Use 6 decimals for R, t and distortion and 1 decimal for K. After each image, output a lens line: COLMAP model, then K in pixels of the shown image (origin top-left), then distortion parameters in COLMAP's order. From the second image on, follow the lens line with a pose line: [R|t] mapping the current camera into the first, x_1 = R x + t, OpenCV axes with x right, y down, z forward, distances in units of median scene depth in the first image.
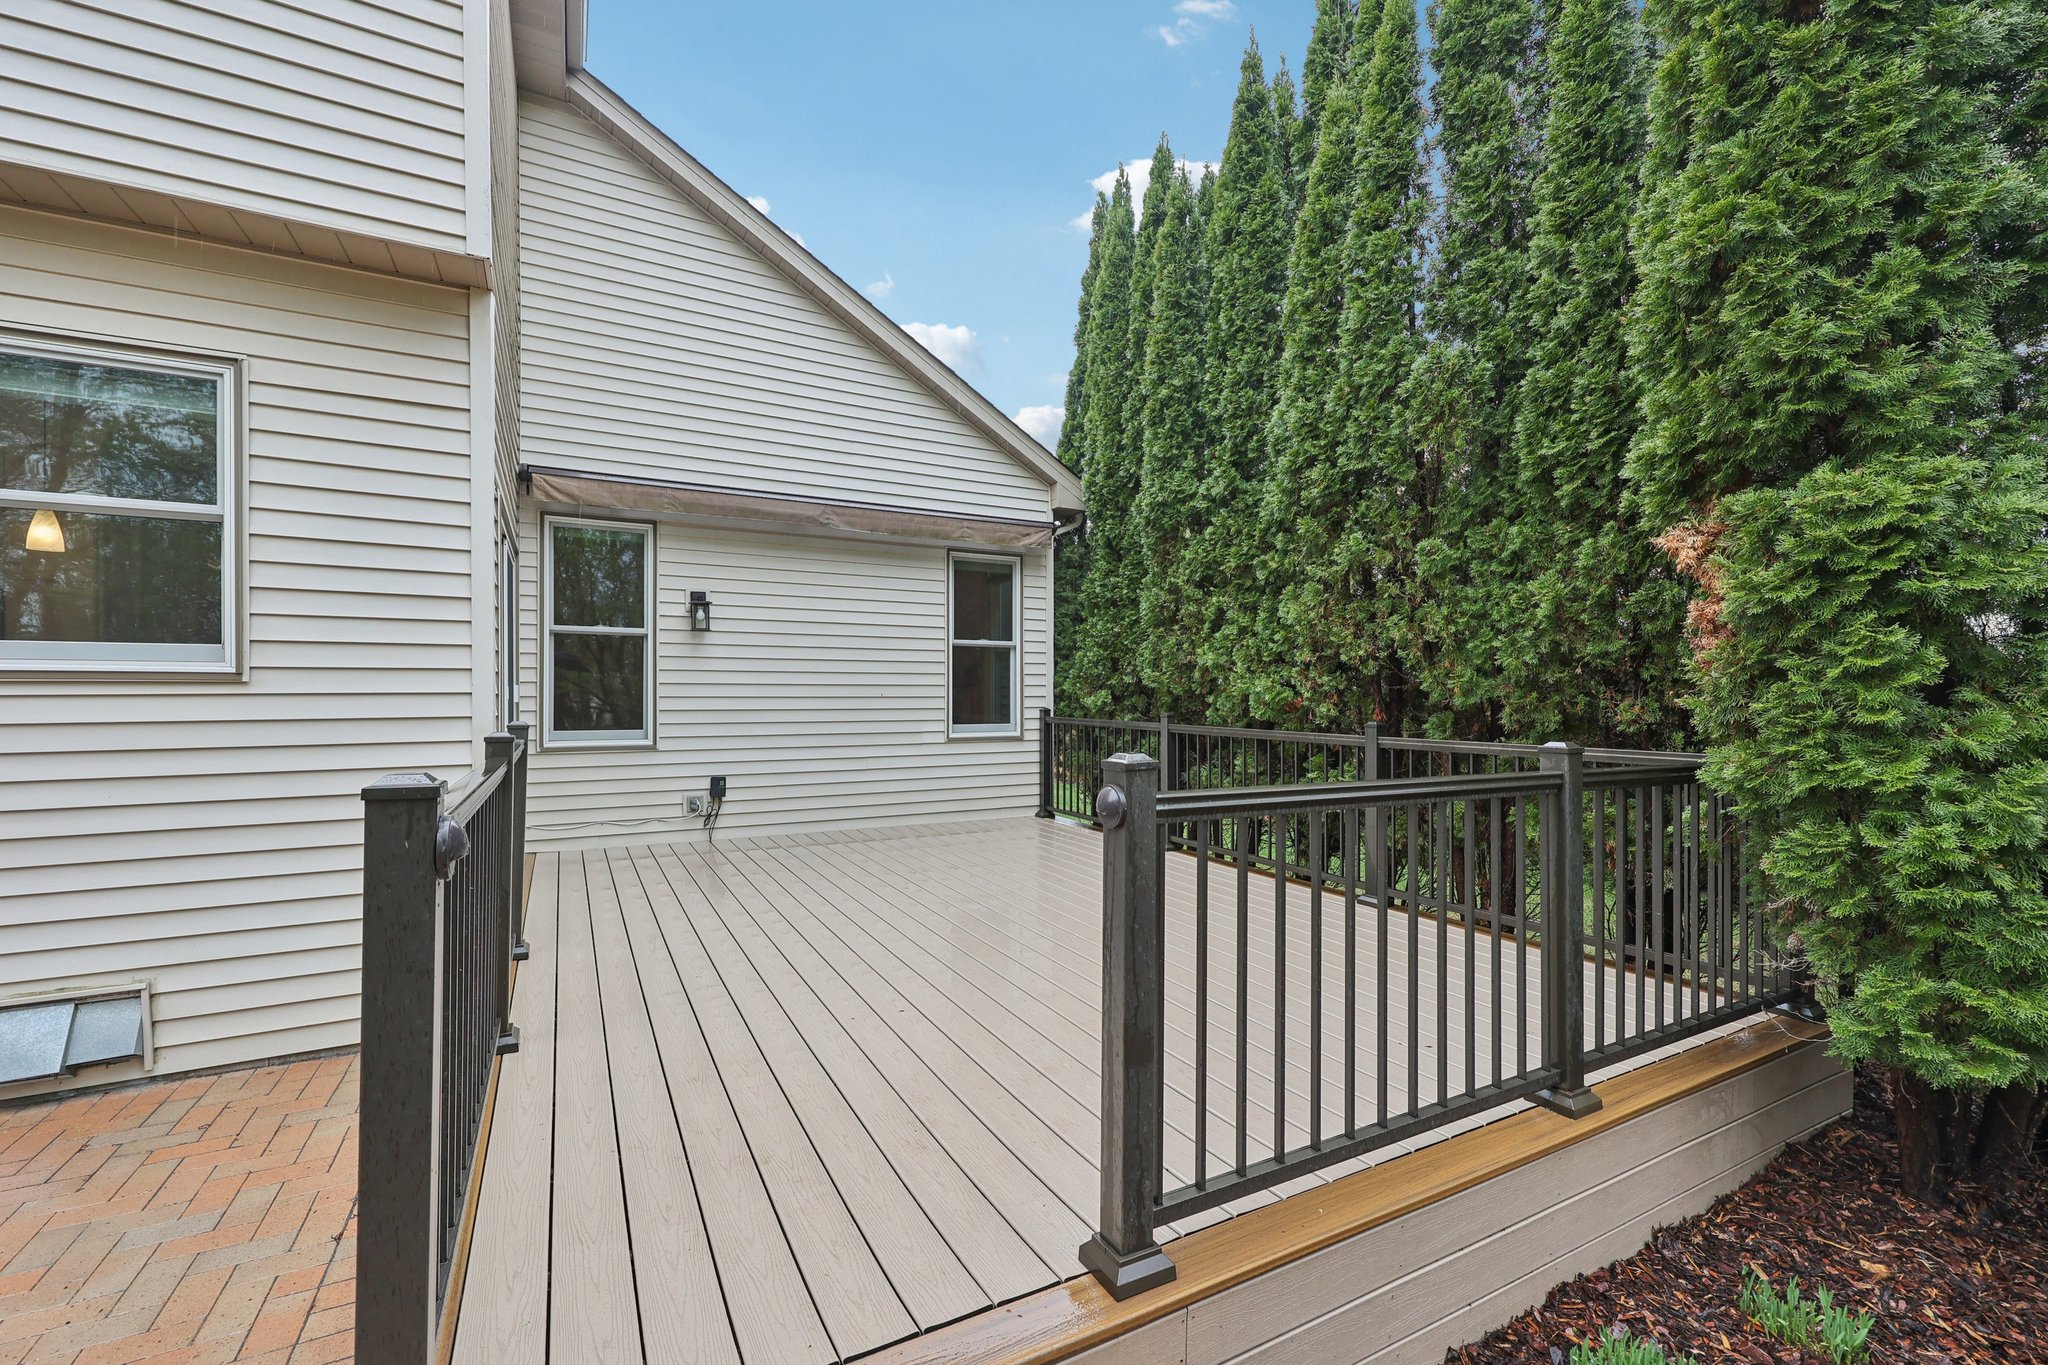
lens RADIAL K [[840.5, 0, 1012.6], [0, 840.5, 695.8], [0, 0, 1]] dist [-0.002410, -0.000837]
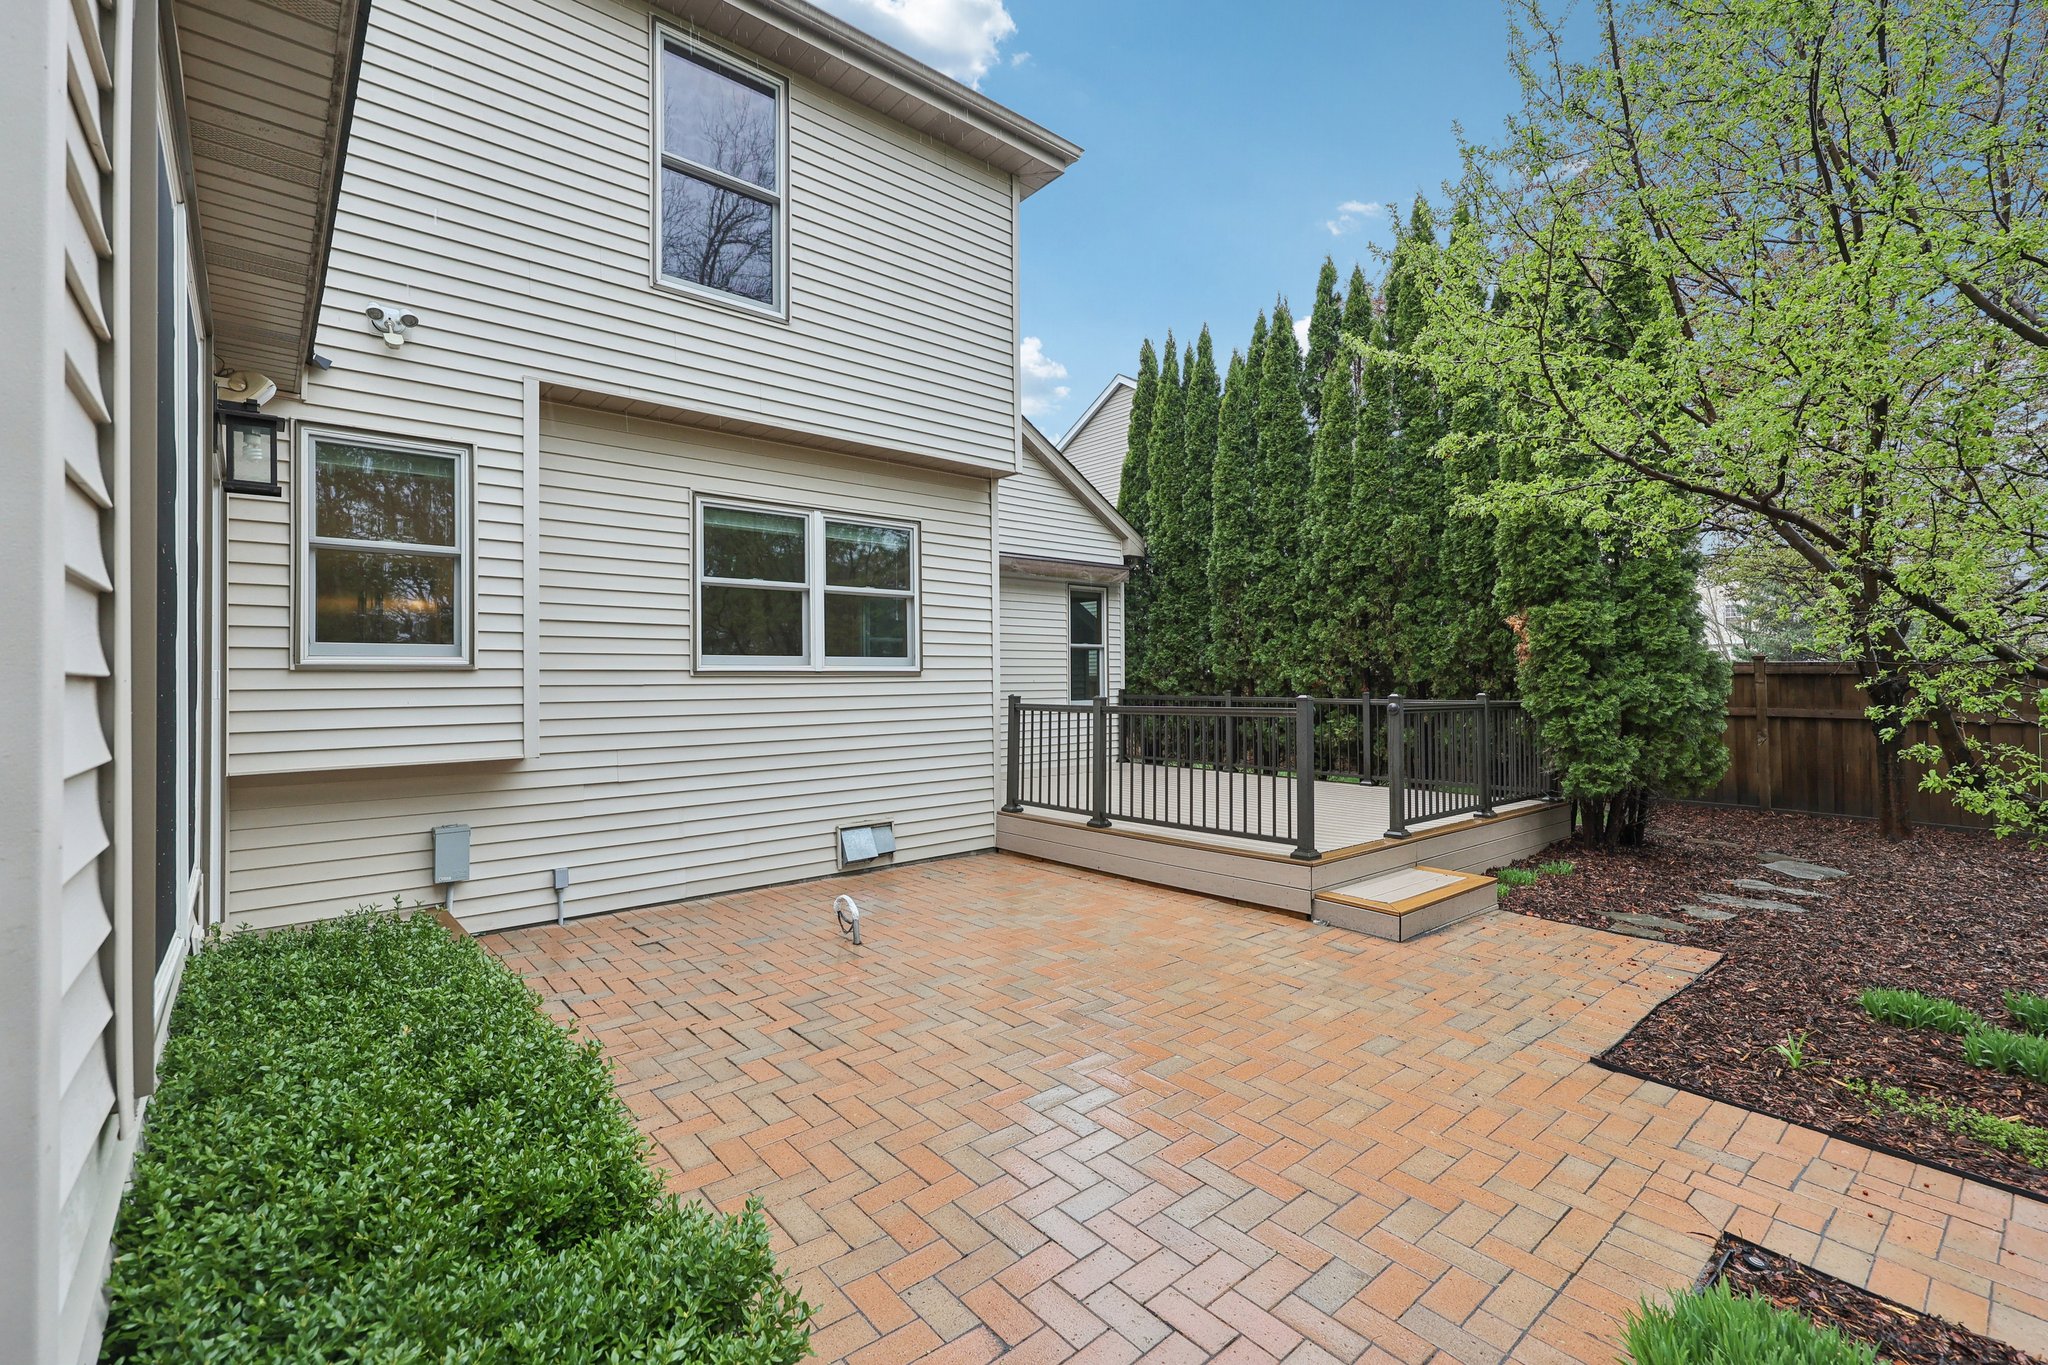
lens RADIAL K [[893.6, 0, 1028.6], [0, 893.6, 670.9], [0, 0, 1]] dist [-0.000004, 0.000128]
pose [[0.974263, -0.005989, 0.225336, -0.855593], [0.008949, 0.999887, -0.012117, 0.000529], [-0.225238, 0.013822, 0.974206, -0.903145]]
